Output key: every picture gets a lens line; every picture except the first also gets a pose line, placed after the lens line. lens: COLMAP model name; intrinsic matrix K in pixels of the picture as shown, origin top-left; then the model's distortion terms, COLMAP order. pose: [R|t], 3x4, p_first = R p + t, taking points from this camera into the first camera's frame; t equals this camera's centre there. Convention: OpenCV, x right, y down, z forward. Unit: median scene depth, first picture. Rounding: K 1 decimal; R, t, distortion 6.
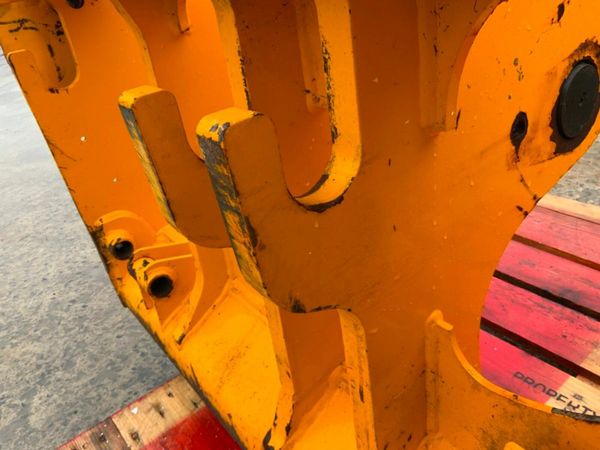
lens RADIAL K [[497.8, 0, 300.0], [0, 497.8, 225.0], [0, 0, 1]] dist [0.028201, -0.071860]
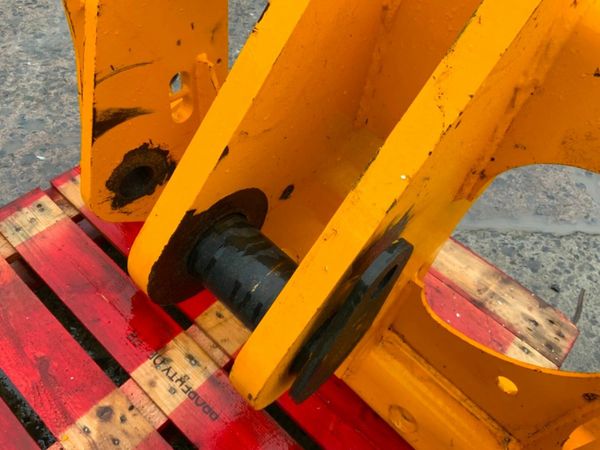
lens RADIAL K [[491.9, 0, 300.0], [0, 491.9, 225.0], [0, 0, 1]] dist [0.078869, -0.149870]
pose [[-0.987872, 0.139111, -0.068970, 0.171750], [-0.052551, 0.118425, 0.991571, -0.518110], [0.146106, 0.983170, -0.109678, 0.467577]]
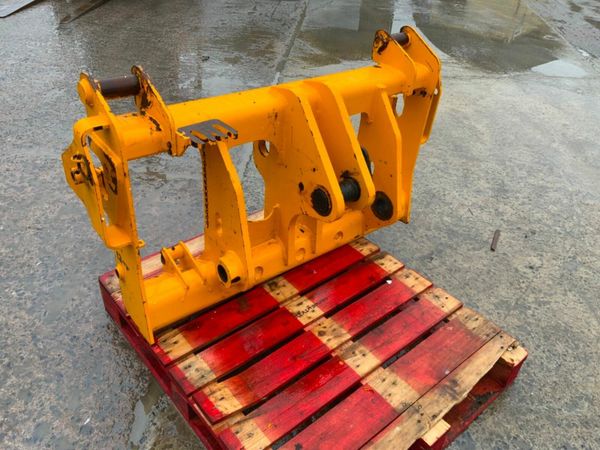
lens RADIAL K [[491.9, 0, 300.0], [0, 491.9, 225.0], [0, 0, 1]] dist [0.078869, -0.149870]
pose [[0.006656, 0.691126, -0.722703, 1.233592], [-0.546539, 0.607738, 0.576151, -0.795483], [0.837407, 0.391150, 0.381772, -0.115959]]
